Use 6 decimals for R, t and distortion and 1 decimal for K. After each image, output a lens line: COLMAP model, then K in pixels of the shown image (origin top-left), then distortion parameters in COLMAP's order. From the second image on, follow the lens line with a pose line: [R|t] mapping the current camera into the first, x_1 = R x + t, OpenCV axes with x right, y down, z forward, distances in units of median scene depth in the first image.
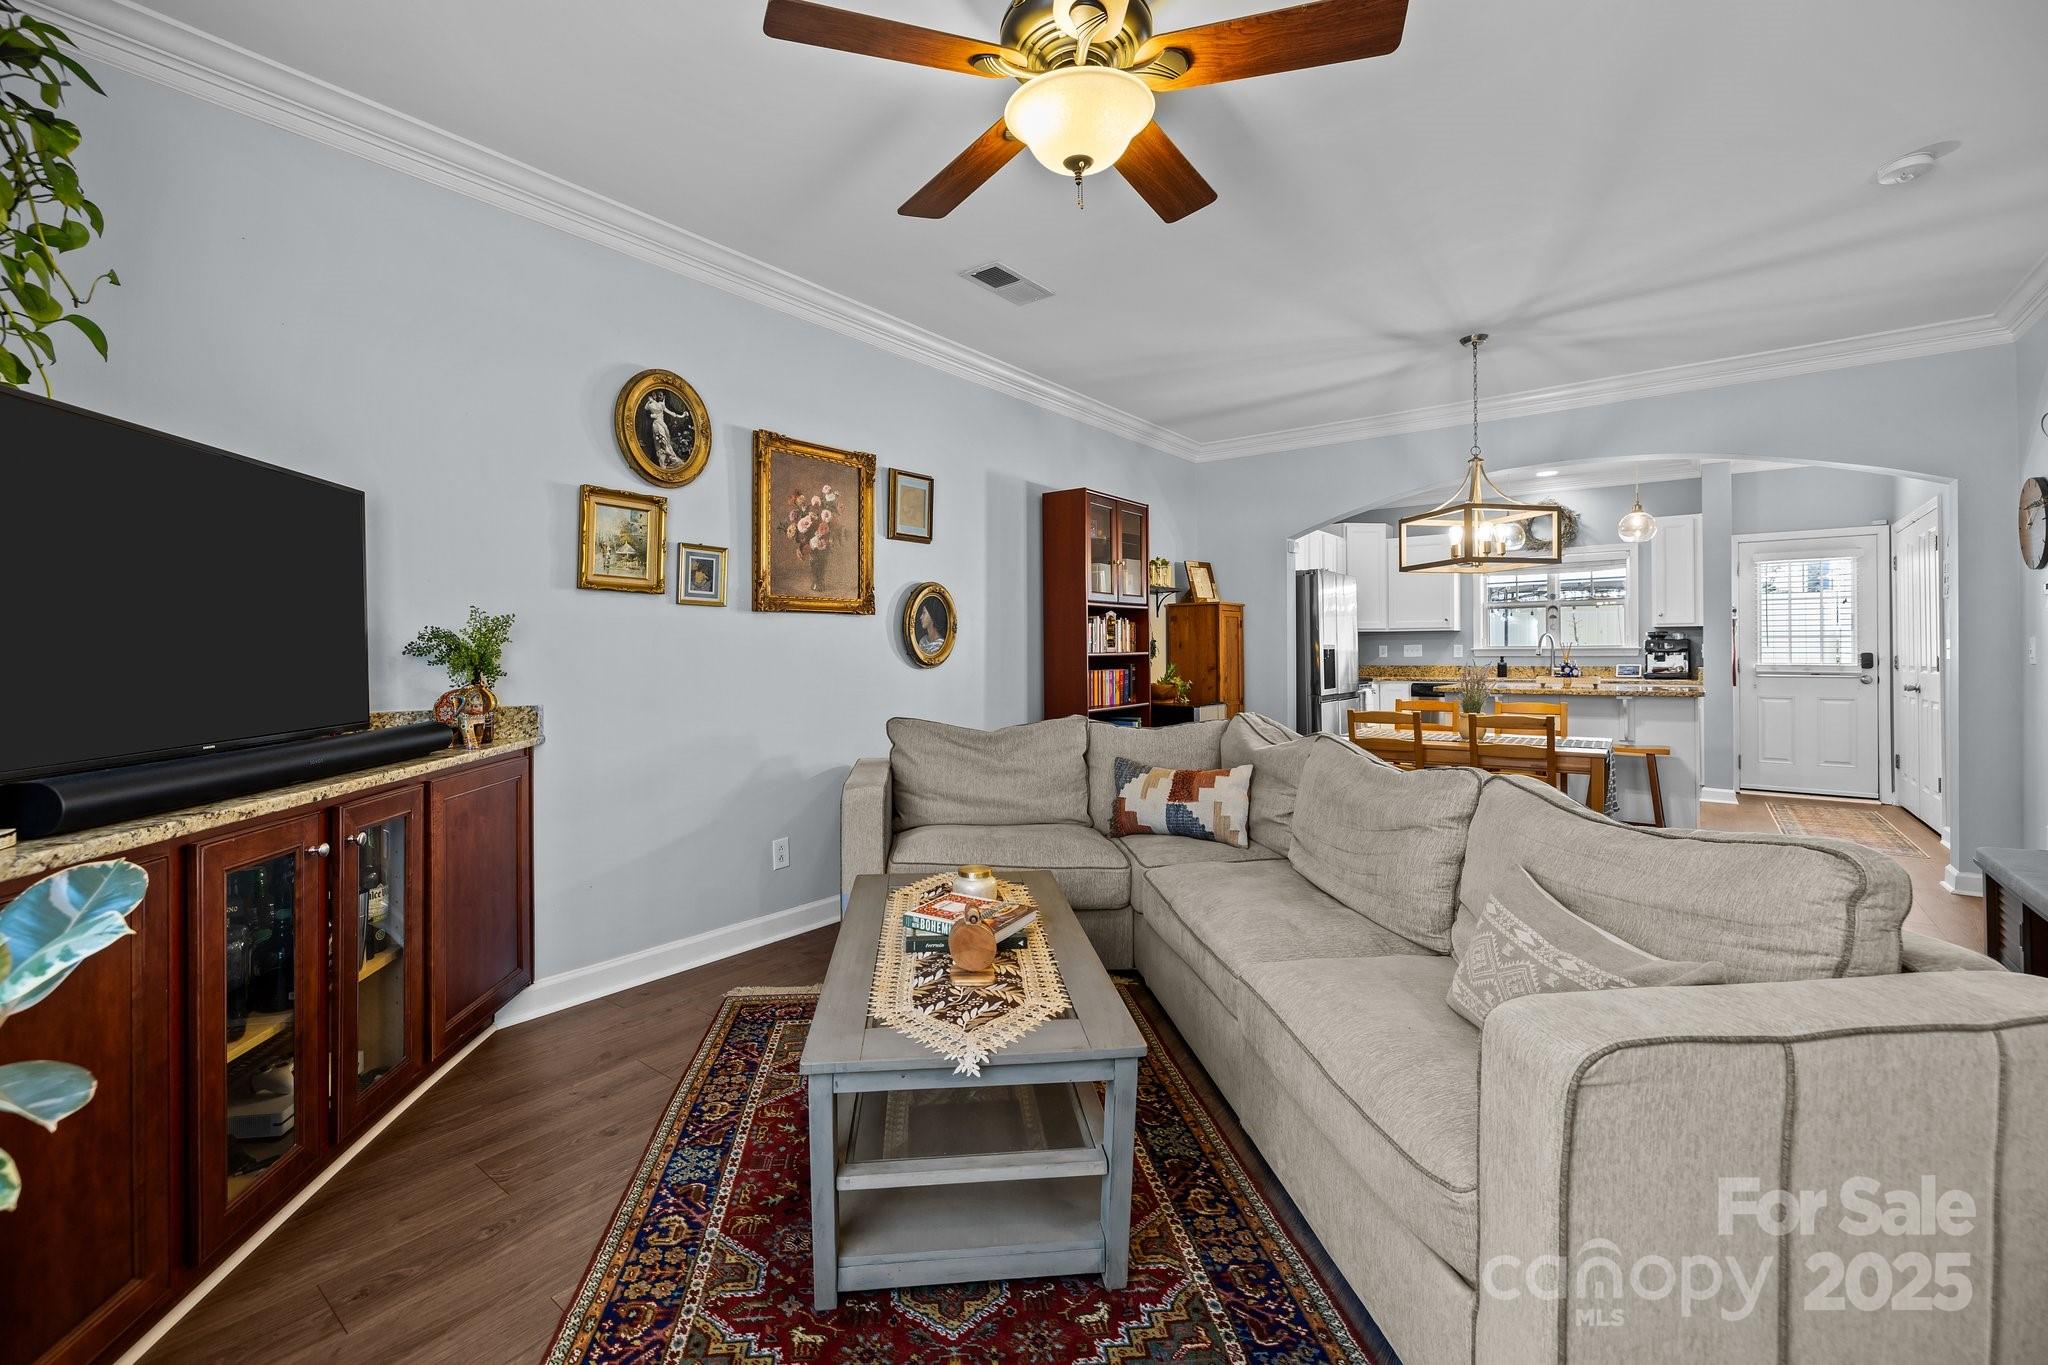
lens RADIAL K [[872.2, 0, 1010.5], [0, 872.2, 651.7], [0, 0, 1]] dist [0.000269, 0.000312]
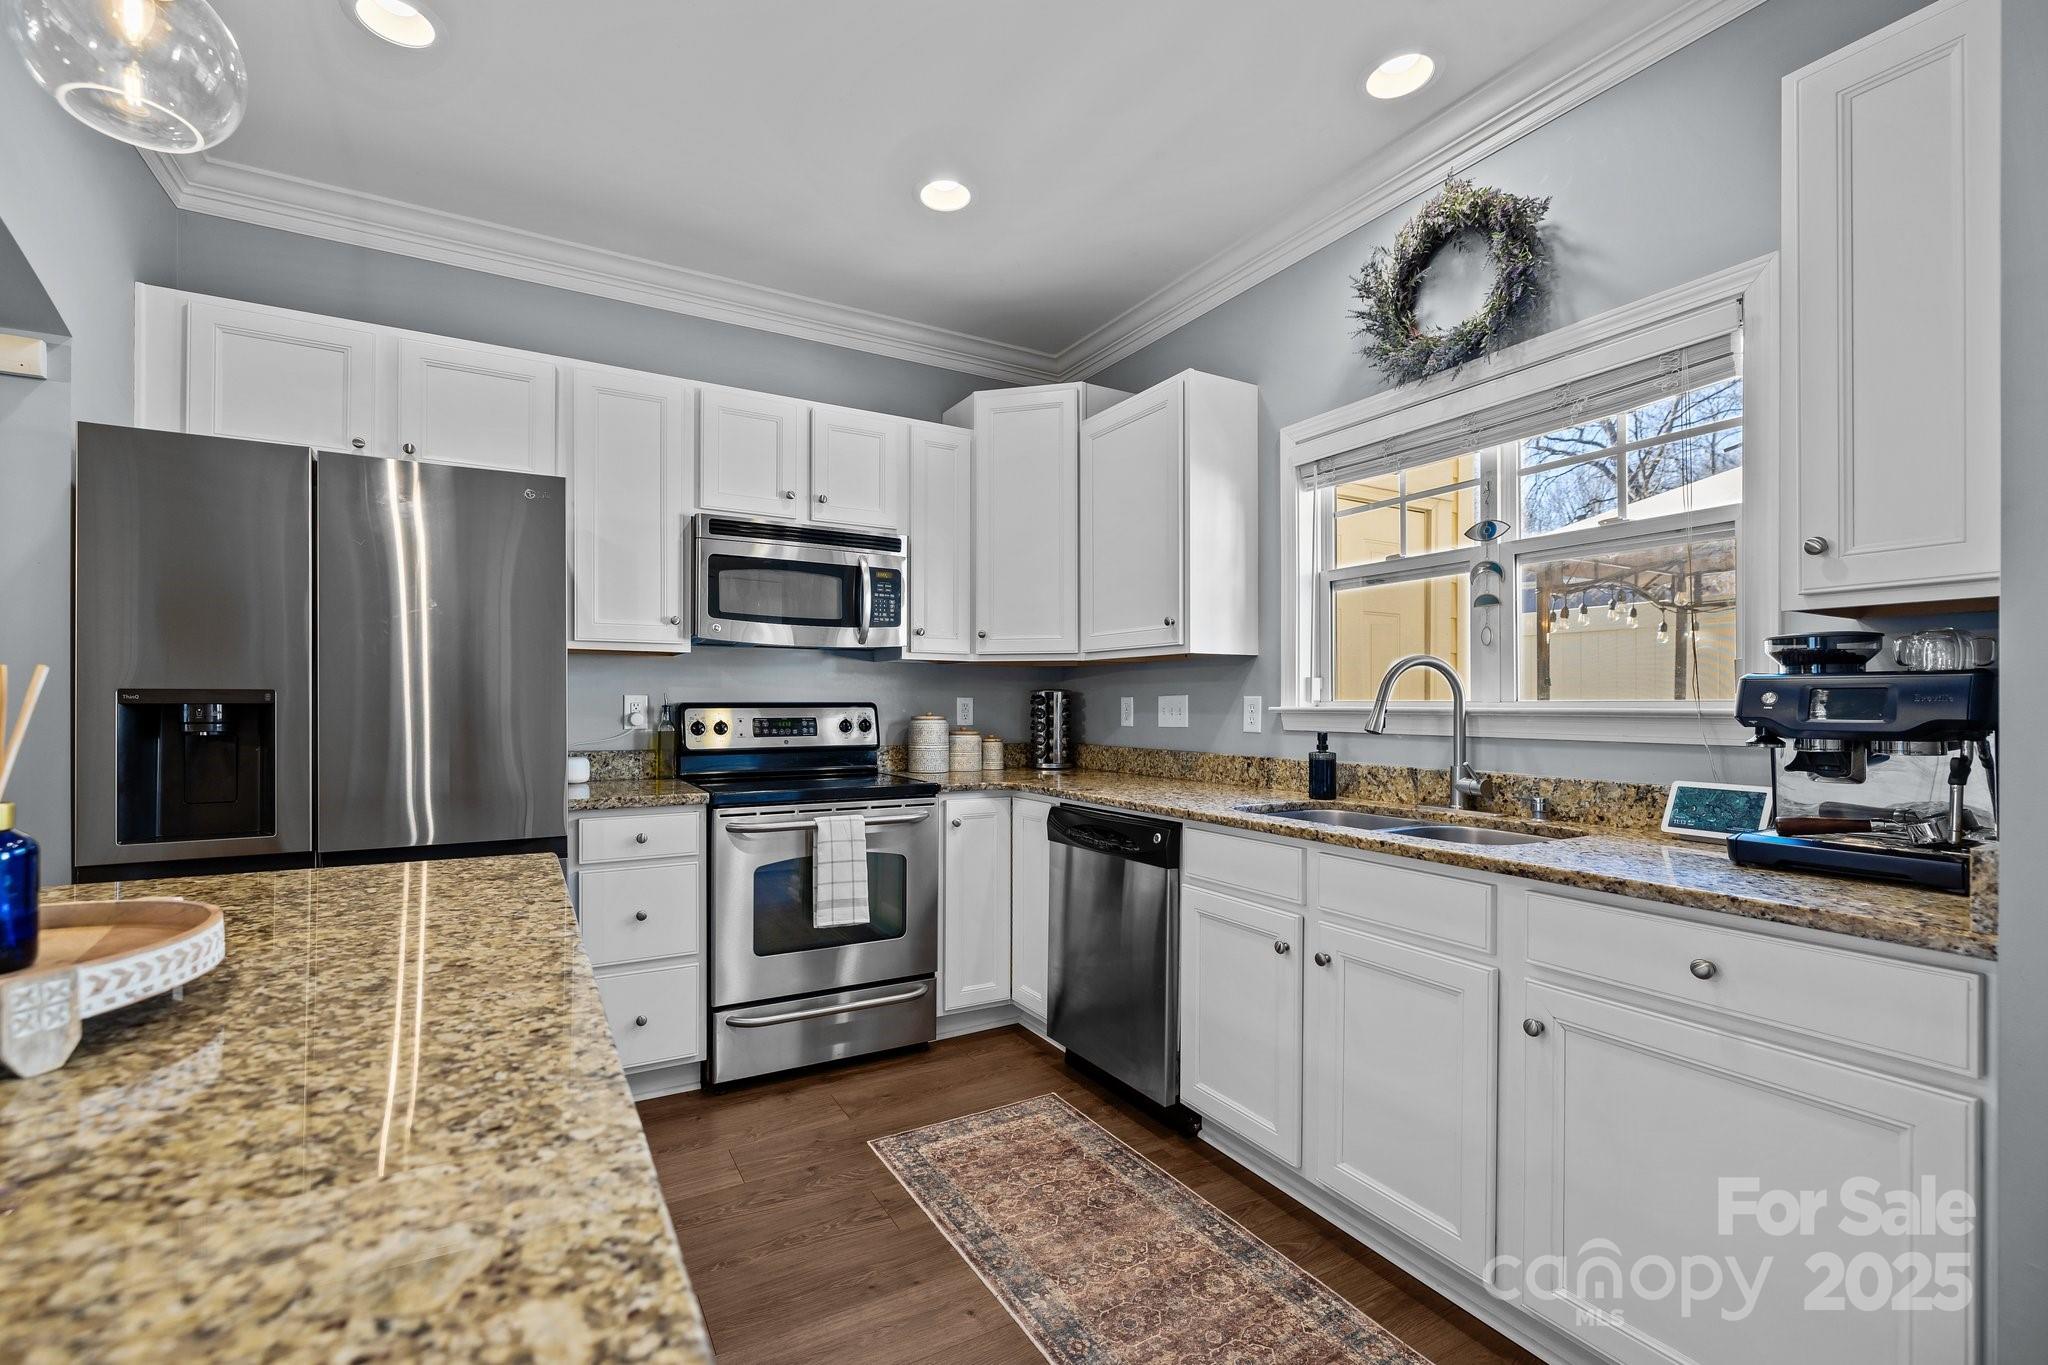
lens RADIAL K [[869.2, 0, 1005.7], [0, 869.2, 705.1], [0, 0, 1]] dist [-0.002117, -0.000409]
pose [[0.924245, 0.010208, -0.381663, 1.034489], [-0.009728, 0.999948, 0.003189, -0.008335], [0.381675, 0.000765, 0.924296, 1.190013]]
